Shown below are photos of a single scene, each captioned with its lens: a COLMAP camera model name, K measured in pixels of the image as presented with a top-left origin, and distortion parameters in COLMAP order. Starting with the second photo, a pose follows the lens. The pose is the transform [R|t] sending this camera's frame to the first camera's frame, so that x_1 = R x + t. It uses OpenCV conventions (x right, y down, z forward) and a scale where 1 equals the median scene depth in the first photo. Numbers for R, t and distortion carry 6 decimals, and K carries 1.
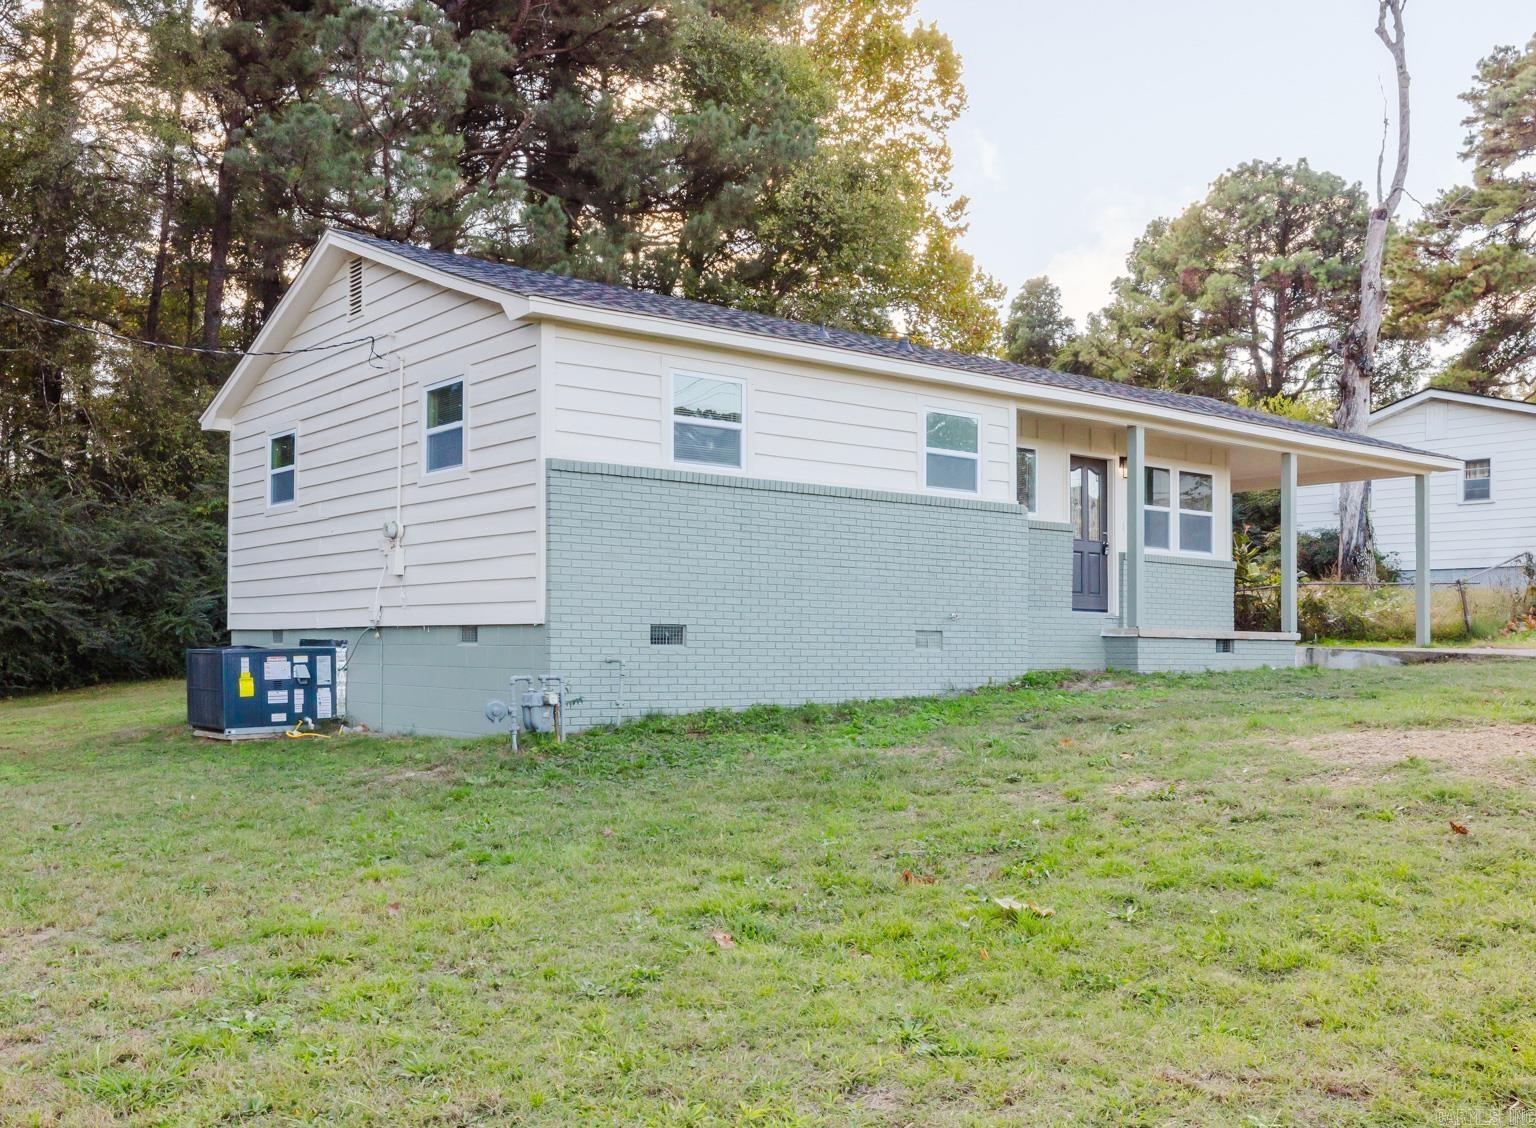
lens RADIAL K [[1487.0, 0, 767.7], [0, 1487.0, 568.4], [0, 0, 1]] dist [0.018279, 0.000000]
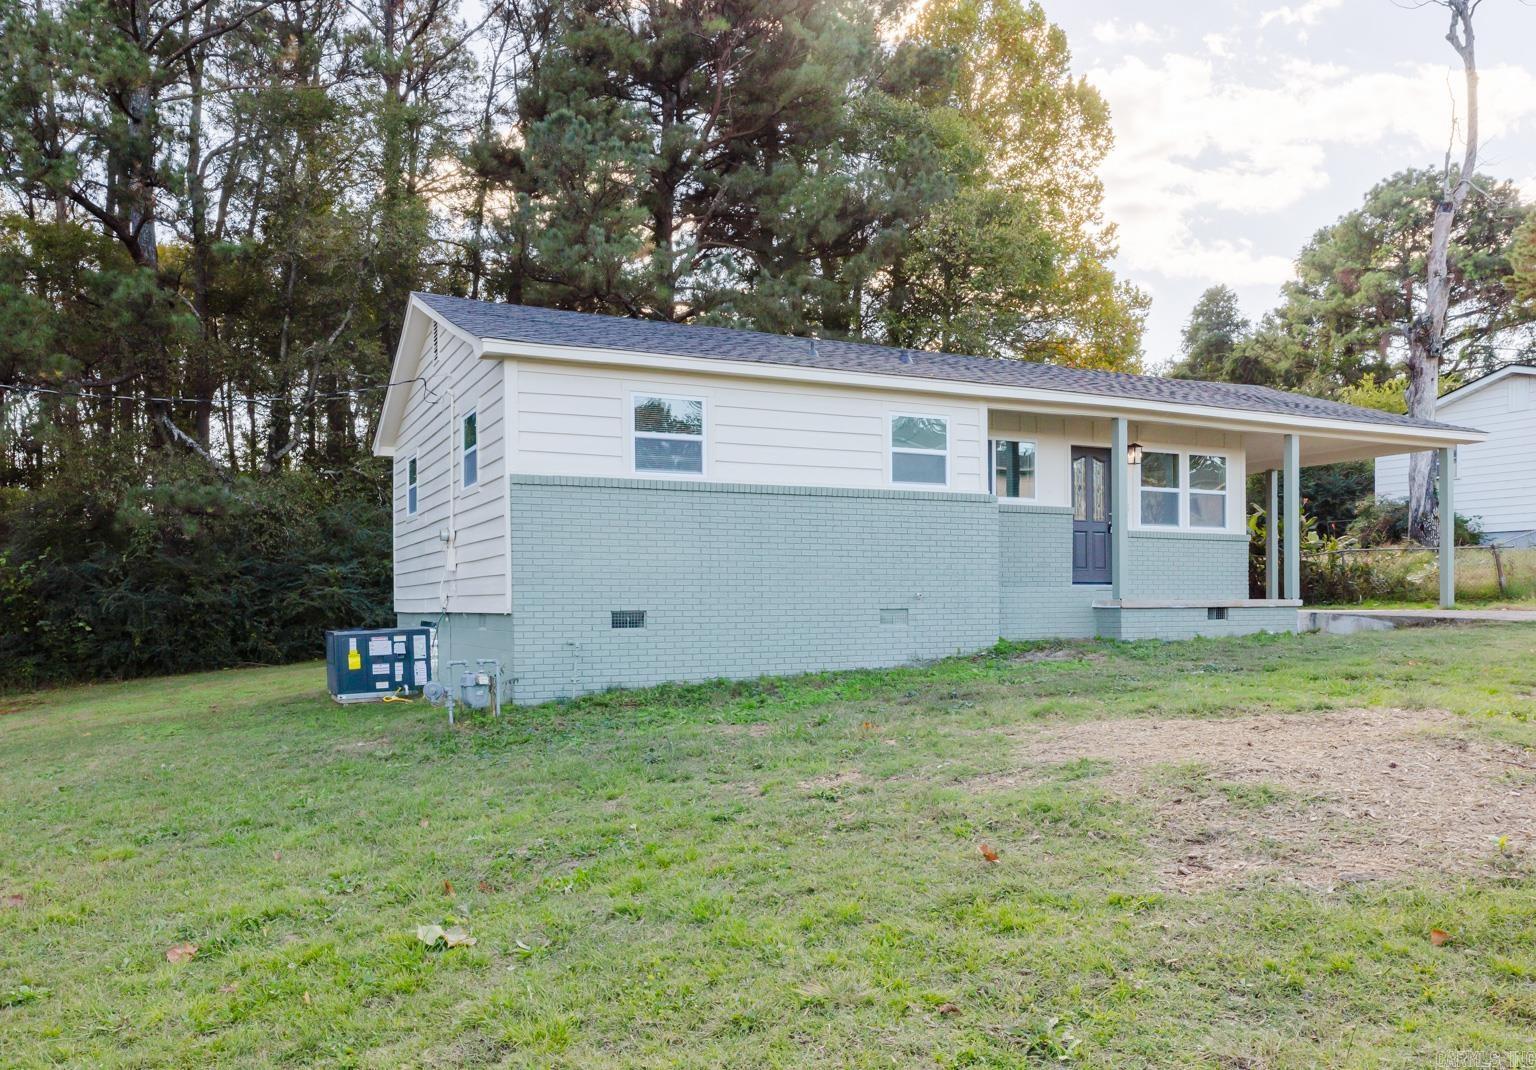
lens RADIAL K [[1164.4, 0, 769.4], [0, 1164.4, 578.2], [0, 0, 1]] dist [0.002669, 0.008473]
pose [[0.977292, -0.020442, -0.210909, 0.157188], [0.027266, 0.999193, 0.029497, -0.008184], [0.210136, -0.034578, 0.977061, 0.083951]]
